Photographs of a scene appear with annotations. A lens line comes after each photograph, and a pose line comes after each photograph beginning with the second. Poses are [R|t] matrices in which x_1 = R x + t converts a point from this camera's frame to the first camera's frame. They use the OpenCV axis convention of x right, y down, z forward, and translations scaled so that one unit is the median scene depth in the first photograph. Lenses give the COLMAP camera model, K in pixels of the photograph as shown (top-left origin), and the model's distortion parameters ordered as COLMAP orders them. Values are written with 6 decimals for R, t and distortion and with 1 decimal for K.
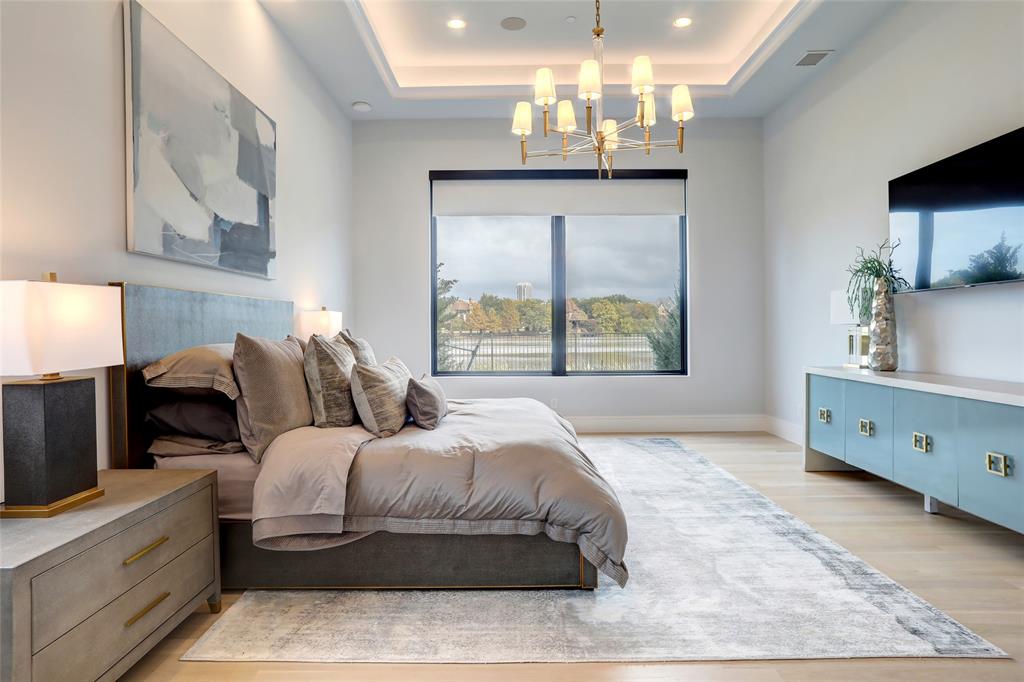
lens RADIAL K [[603.8, 0, 507.3], [0, 603.8, 335.5], [0, 0, 1]] dist [-0.060588, 0.052855]
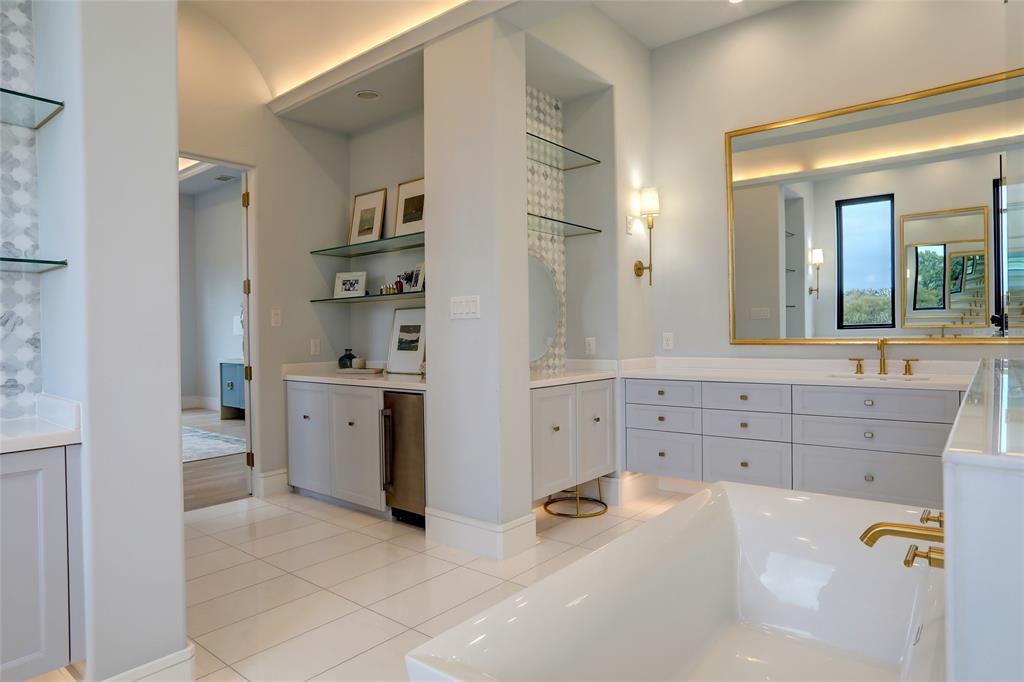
lens RADIAL K [[603.8, 0, 507.3], [0, 603.8, 335.5], [0, 0, 1]] dist [-0.060588, 0.052855]
pose [[0.633095, -0.001581, 0.774073, -0.249970], [0.012547, 0.999887, -0.008220, 0.009056], [-0.773973, 0.014916, 0.633043, -0.598727]]
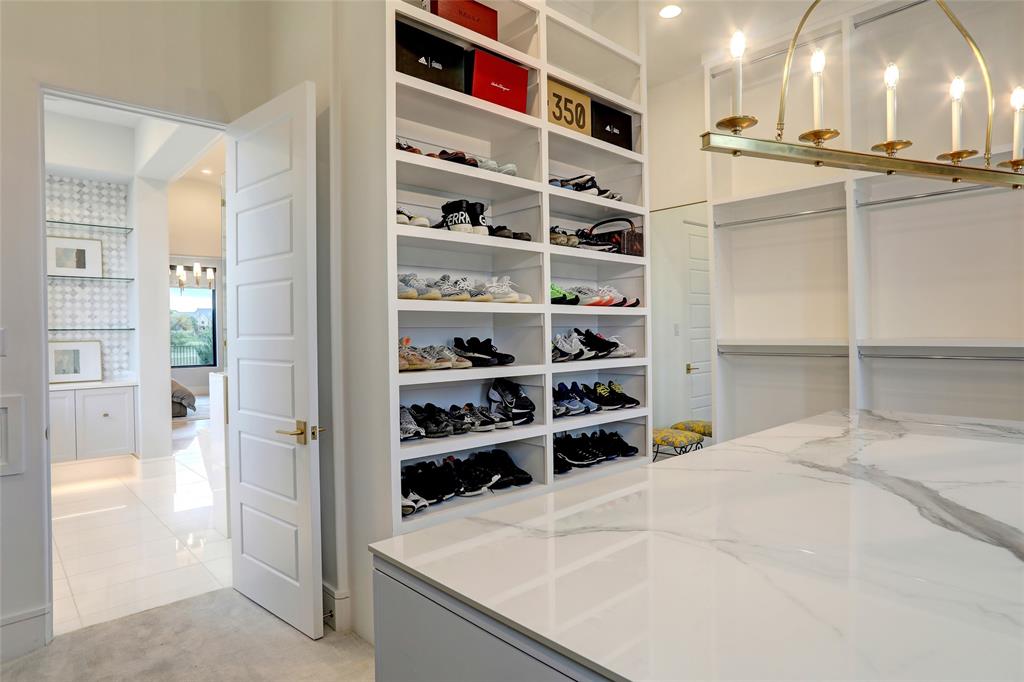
lens RADIAL K [[603.8, 0, 507.3], [0, 603.8, 335.5], [0, 0, 1]] dist [-0.060588, 0.052855]
pose [[0.748276, -0.006198, 0.663358, -0.336238], [0.018117, 0.999774, -0.011095, -0.000180], [-0.663140, 0.020320, 0.748220, -1.285719]]
